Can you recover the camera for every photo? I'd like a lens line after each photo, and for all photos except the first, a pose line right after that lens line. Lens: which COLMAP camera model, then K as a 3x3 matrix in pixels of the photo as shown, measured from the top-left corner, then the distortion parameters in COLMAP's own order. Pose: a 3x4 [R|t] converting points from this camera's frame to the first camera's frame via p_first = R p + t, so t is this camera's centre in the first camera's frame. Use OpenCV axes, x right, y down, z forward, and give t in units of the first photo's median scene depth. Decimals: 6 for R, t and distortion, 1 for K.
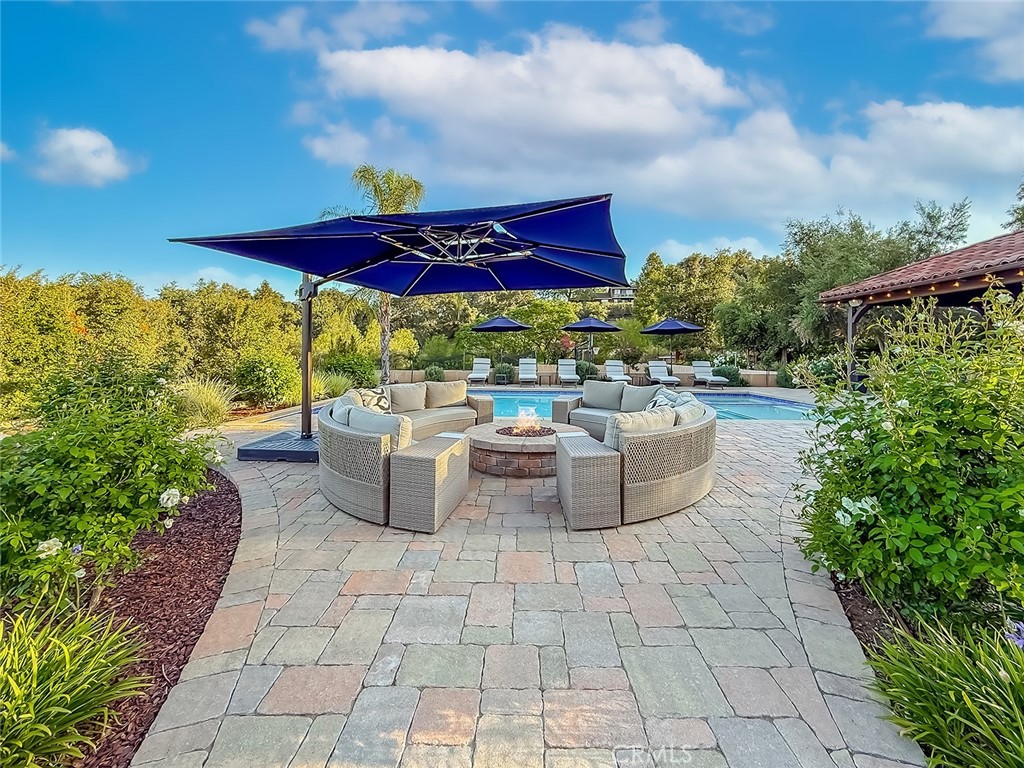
lens RADIAL K [[409.7, 0, 512.0], [0, 409.7, 384.0], [0, 0, 1]] dist [0.001554, 0.000221]
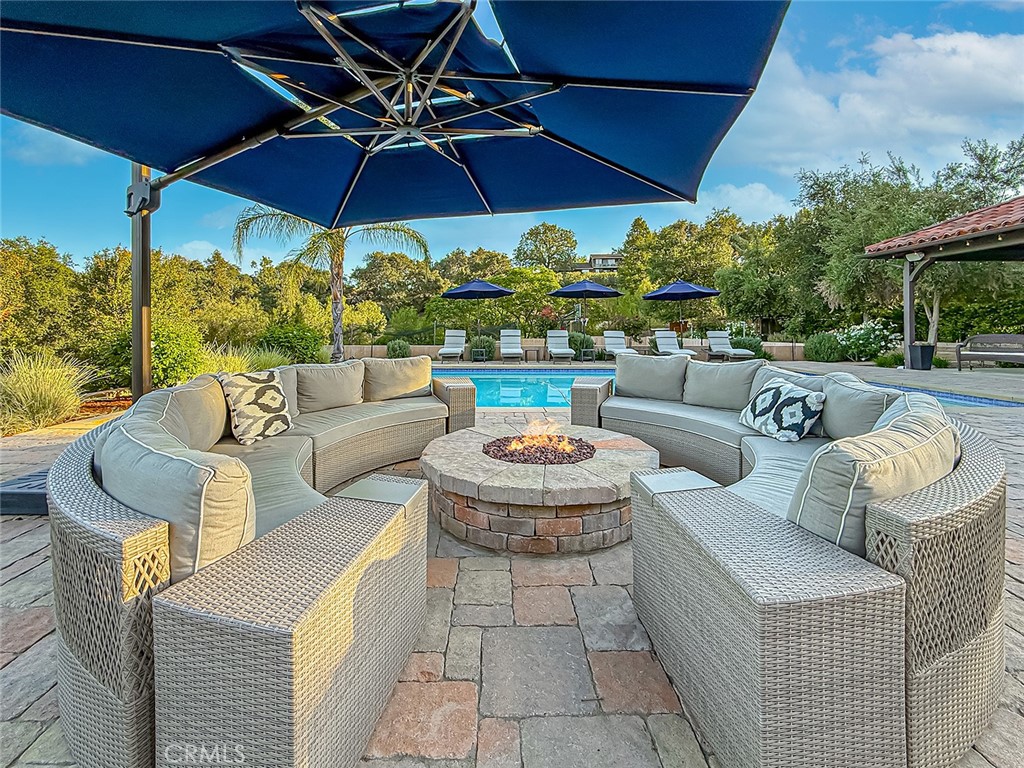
lens RADIAL K [[409.7, 0, 512.0], [0, 409.7, 384.0], [0, 0, 1]] dist [0.001554, 0.000221]
pose [[0.998017, -0.013462, 0.061493, -0.012275], [0.009879, 0.998256, 0.058203, -0.000274], [-0.062169, -0.057480, 0.996409, 0.170910]]
